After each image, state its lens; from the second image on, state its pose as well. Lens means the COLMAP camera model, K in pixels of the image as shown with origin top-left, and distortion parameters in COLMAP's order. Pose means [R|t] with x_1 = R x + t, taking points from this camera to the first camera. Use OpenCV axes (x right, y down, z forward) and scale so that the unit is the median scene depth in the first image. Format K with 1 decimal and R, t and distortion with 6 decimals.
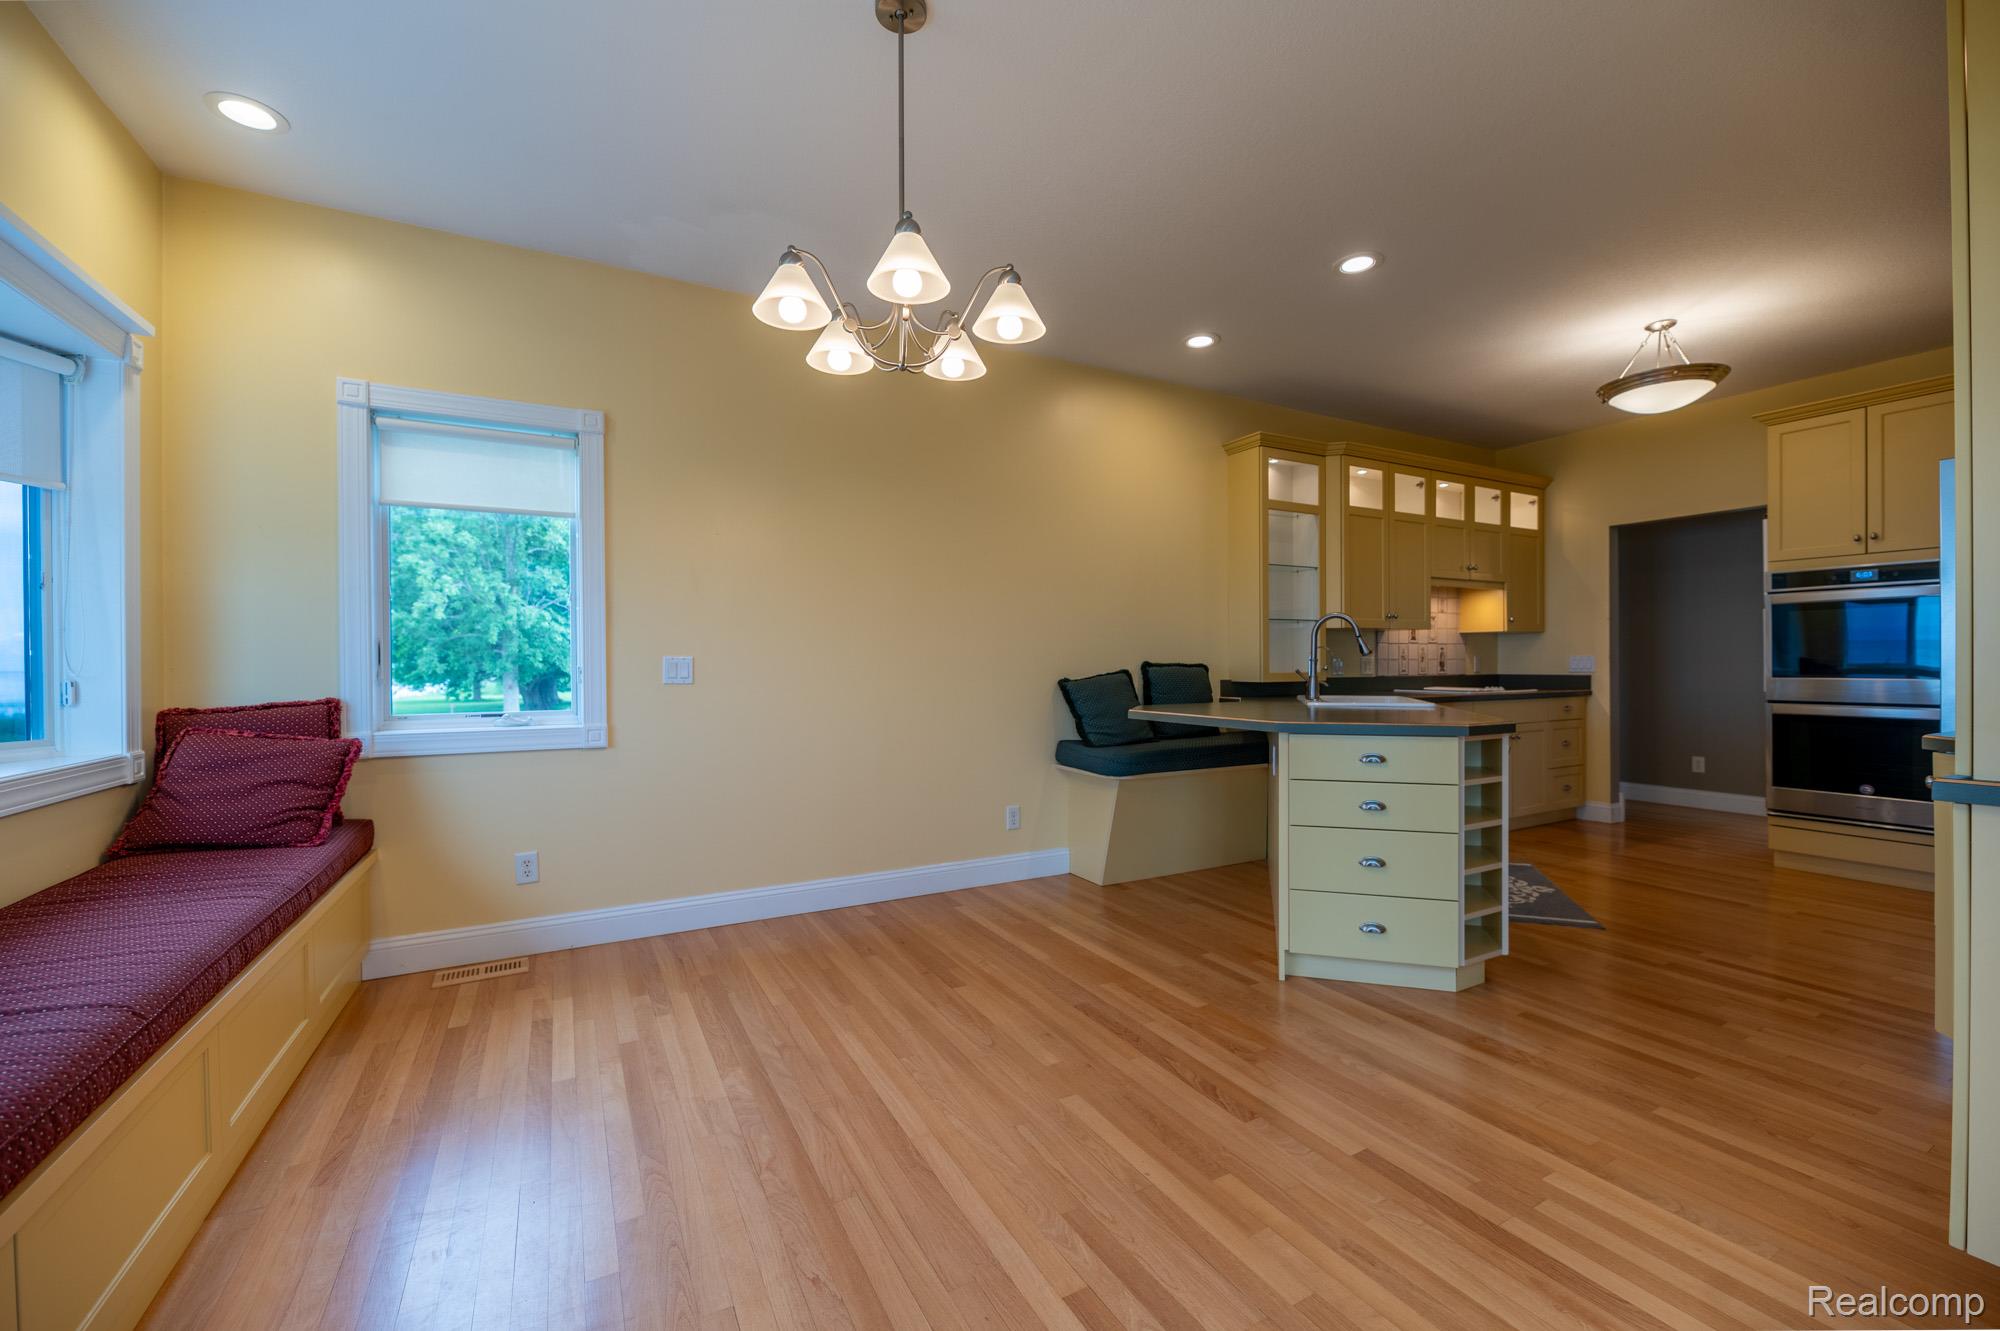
lens RADIAL K [[805.2, 0, 1005.4], [0, 805.2, 666.1], [0, 0, 1]] dist [0.000689, -0.003894]
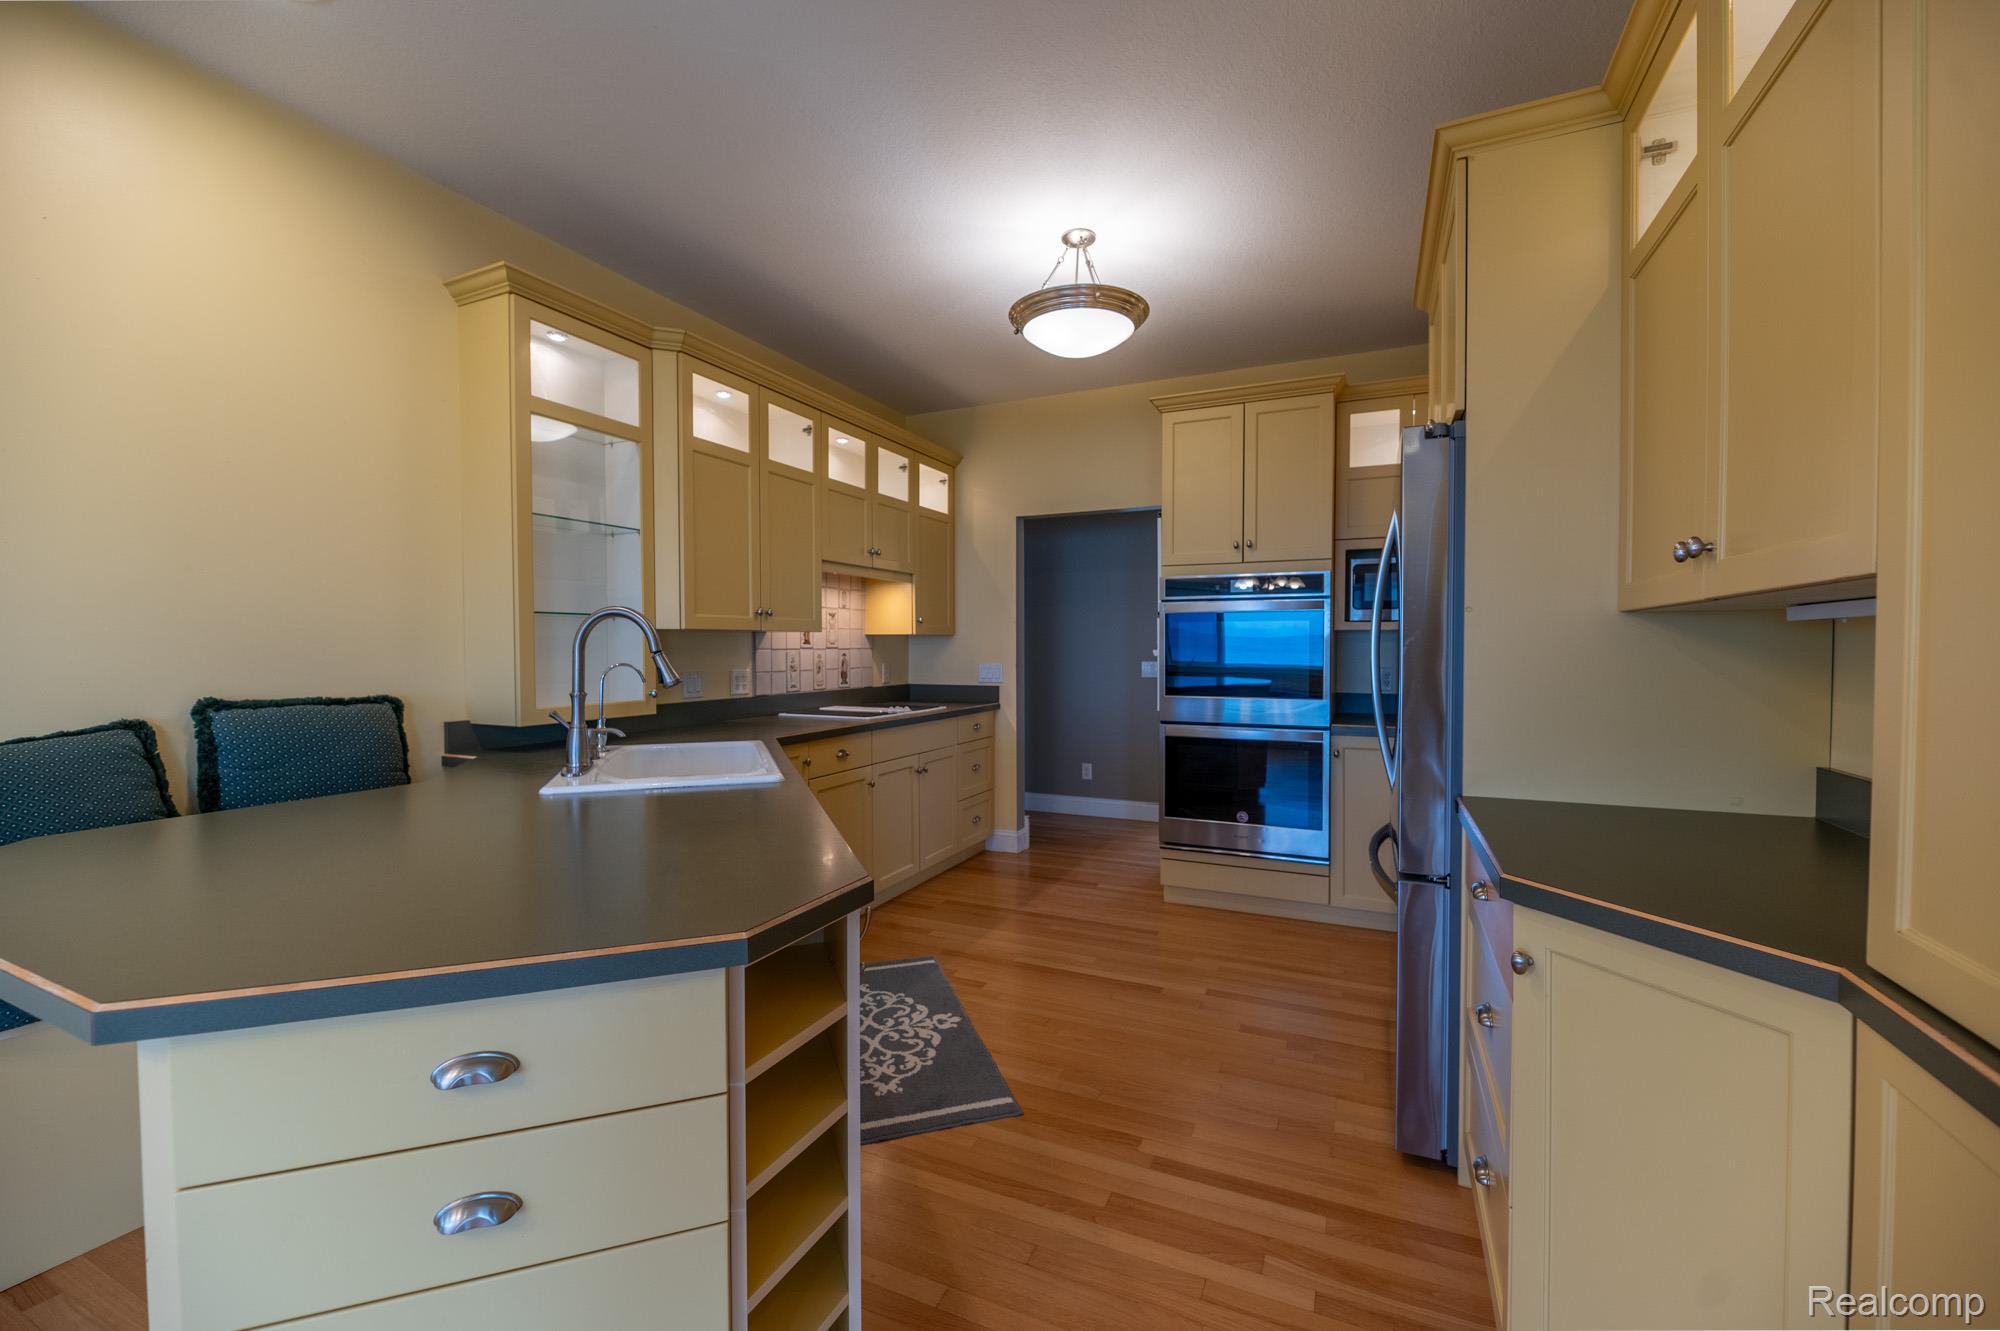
lens RADIAL K [[805.2, 0, 1005.4], [0, 805.2, 666.1], [0, 0, 1]] dist [0.000689, -0.003894]
pose [[0.800575, -0.009961, 0.599149, 0.224290], [-0.001275, 0.999831, 0.018326, -0.028309], [-0.599231, -0.015435, 0.800427, 0.317112]]
